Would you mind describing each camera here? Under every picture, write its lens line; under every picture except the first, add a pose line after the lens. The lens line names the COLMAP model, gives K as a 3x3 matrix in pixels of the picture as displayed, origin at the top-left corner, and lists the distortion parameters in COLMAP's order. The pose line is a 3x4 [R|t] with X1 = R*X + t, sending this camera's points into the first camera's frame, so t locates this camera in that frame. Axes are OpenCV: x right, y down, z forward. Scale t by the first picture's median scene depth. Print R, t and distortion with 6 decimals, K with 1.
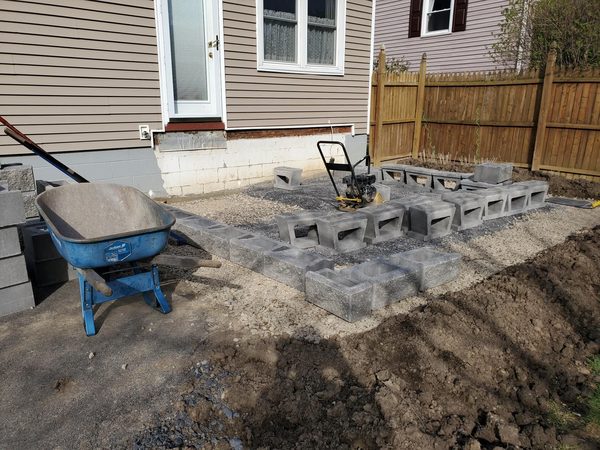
lens RADIAL K [[452.8, 0, 295.5], [0, 452.8, 226.6], [0, 0, 1]] dist [0.002791, 0.004694]
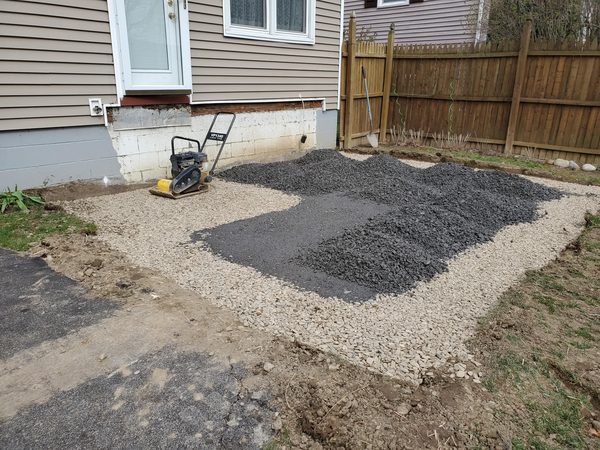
lens RADIAL K [[456.5, 0, 300.0], [0, 456.5, 225.0], [0, 0, 1]] dist [-0.023767, 0.048095]
pose [[0.989688, -0.035197, 0.138845, -0.063892], [0.028755, 0.998427, 0.048135, -0.016218], [-0.140321, -0.043646, 0.989144, 0.081920]]
